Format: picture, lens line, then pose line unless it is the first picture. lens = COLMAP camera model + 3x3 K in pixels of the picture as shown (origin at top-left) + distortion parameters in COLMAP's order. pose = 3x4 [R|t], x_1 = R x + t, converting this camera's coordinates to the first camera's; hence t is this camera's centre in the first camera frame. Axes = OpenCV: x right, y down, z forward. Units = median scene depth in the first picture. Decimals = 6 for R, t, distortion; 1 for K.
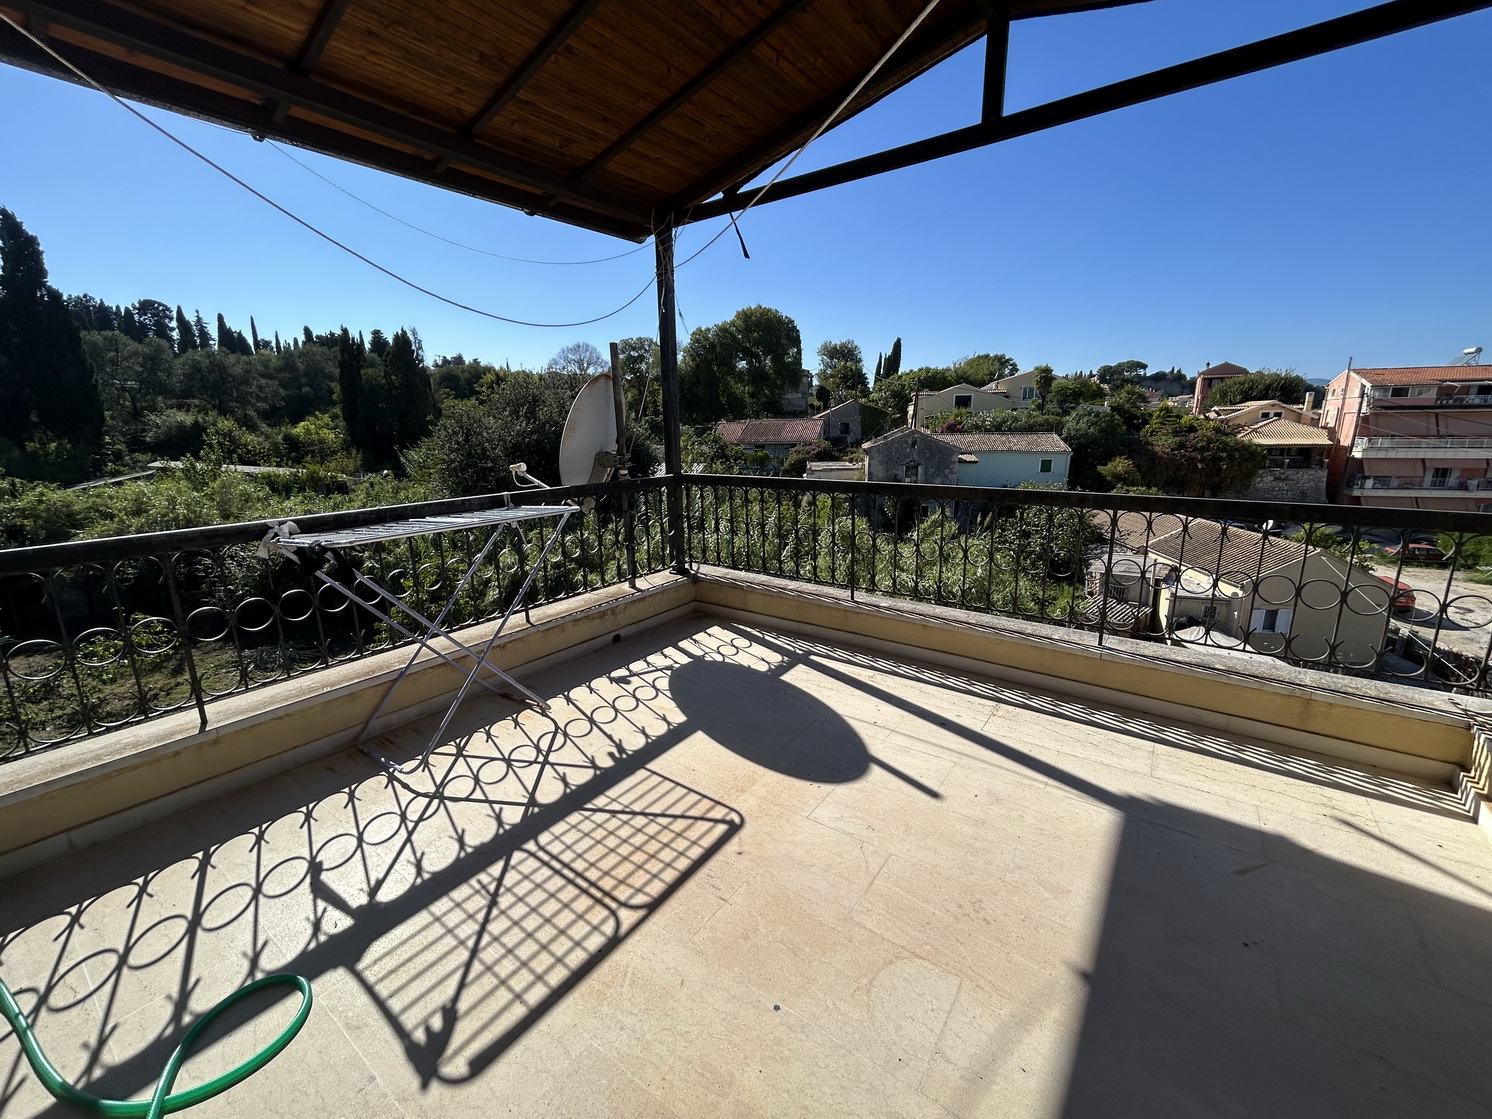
lens RADIAL K [[606.3, 0, 748.3], [0, 606.3, 561.2], [0, 0, 1]] dist [0.001248, 0.000385]
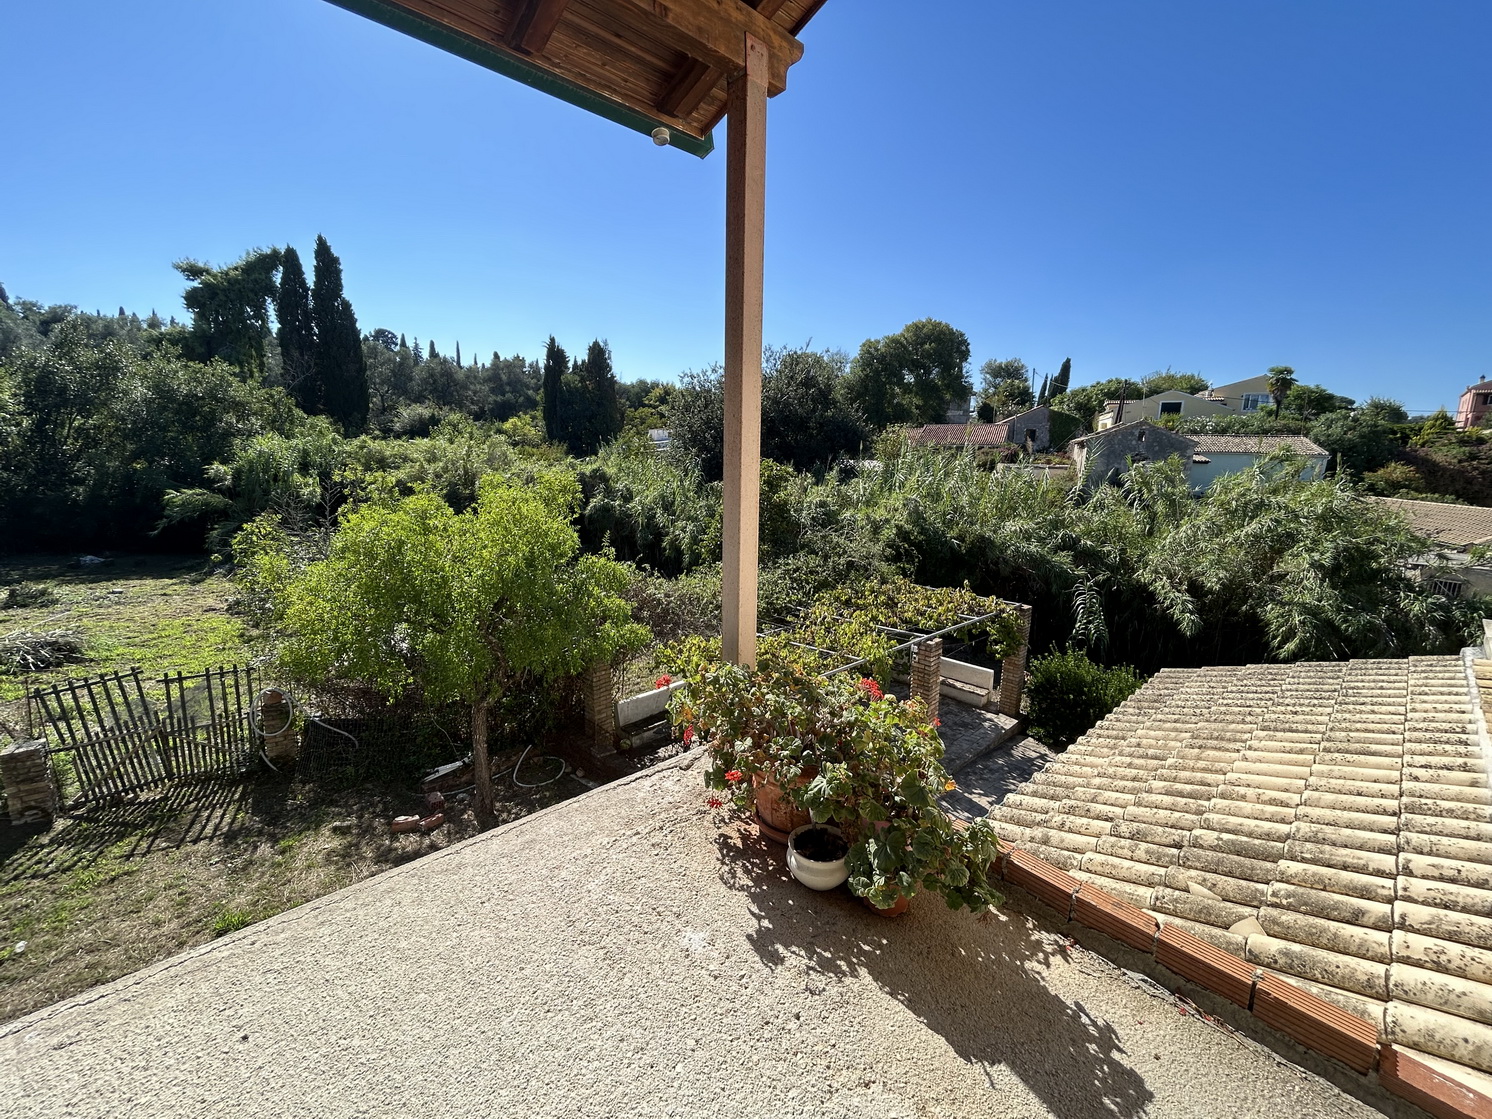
lens RADIAL K [[606.3, 0, 752.5], [0, 606.3, 557.5], [0, 0, 1]] dist [0.001248, 0.000385]
pose [[0.980138, 0.063920, -0.187733, -0.099920], [-0.074013, 0.996137, -0.047249, 0.063608], [0.183988, 0.060205, 0.981083, -0.004188]]
